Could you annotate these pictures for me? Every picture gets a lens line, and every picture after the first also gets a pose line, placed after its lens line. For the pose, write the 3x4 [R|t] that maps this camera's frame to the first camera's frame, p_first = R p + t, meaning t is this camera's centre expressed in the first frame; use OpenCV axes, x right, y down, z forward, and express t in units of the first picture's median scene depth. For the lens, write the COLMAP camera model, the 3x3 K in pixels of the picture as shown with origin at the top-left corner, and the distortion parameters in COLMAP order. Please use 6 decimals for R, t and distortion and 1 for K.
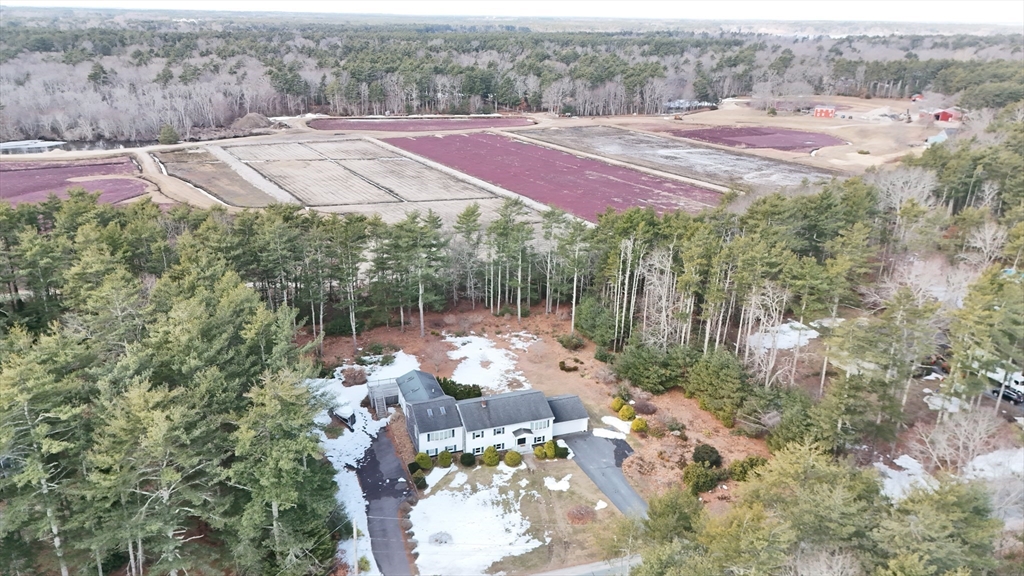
lens RADIAL K [[750.5, 0, 505.6], [0, 750.5, 282.1], [0, 0, 1]] dist [0.082544, -0.093847]
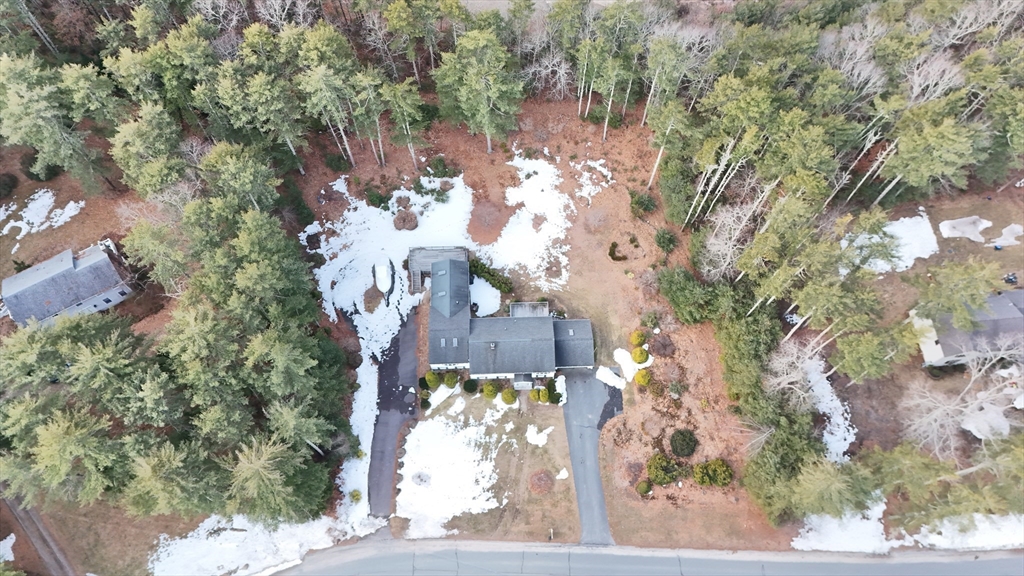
lens RADIAL K [[750.5, 0, 510.1], [0, 750.5, 289.2], [0, 0, 1]] dist [0.082544, -0.093847]
pose [[0.953107, 0.267848, -0.140868, 0.104272], [-0.081728, 0.675991, 0.732364, -0.571320], [0.291388, -0.686509, 0.666182, 0.303466]]
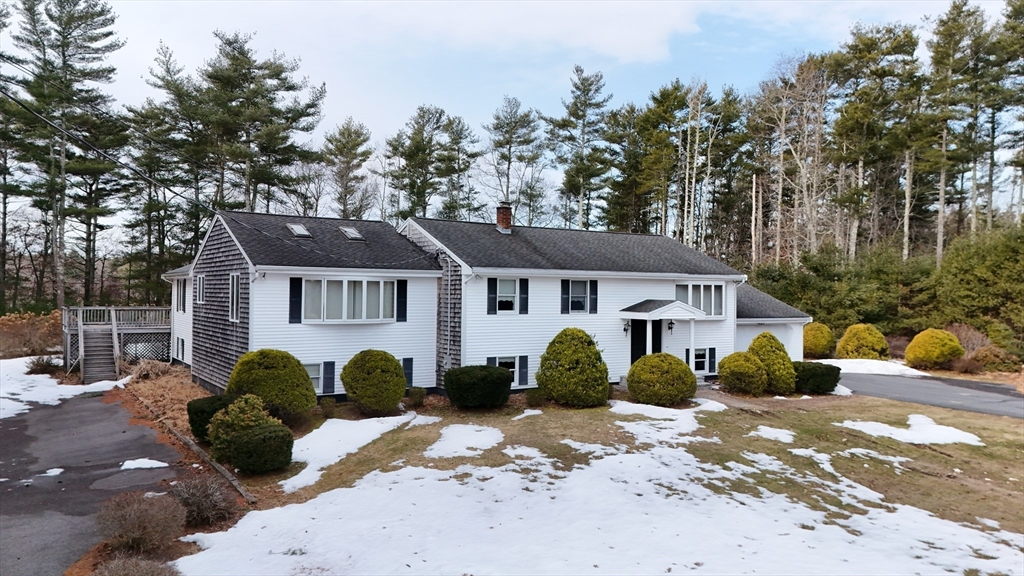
lens RADIAL K [[750.5, 0, 515.0], [0, 750.5, 290.9], [0, 0, 1]] dist [0.082544, -0.093847]
pose [[0.970021, -0.000503, 0.243020, -0.077438], [0.082065, 0.941935, -0.325614, 0.232744], [-0.228745, 0.335796, 0.913738, 0.646988]]
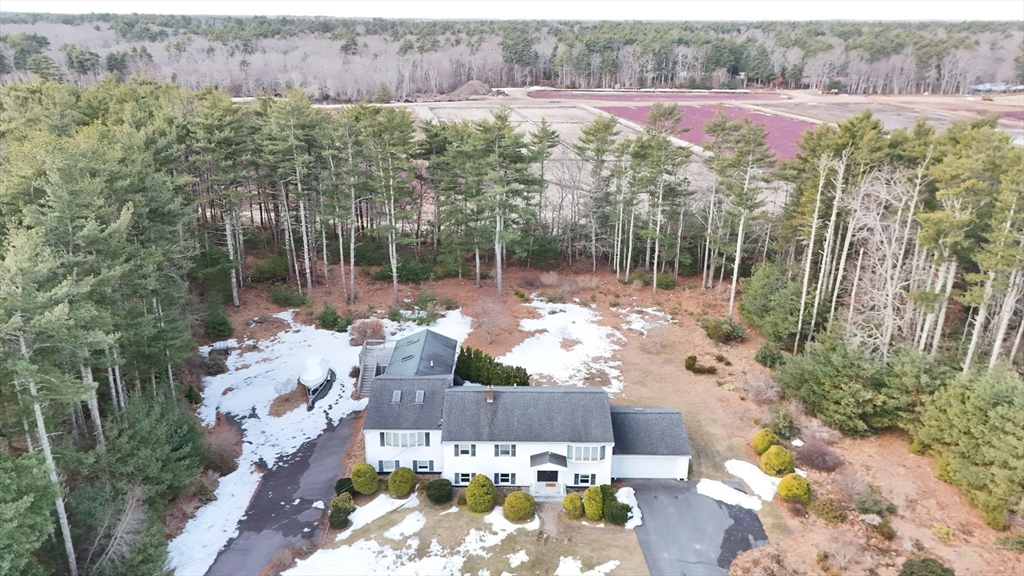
lens RADIAL K [[750.5, 0, 509.2], [0, 750.5, 283.2], [0, 0, 1]] dist [0.082544, -0.093847]
pose [[0.942812, 0.105081, -0.316328, 0.128673], [-0.107322, 0.994170, 0.010381, 0.060592], [0.315575, 0.024162, 0.948593, 0.404503]]
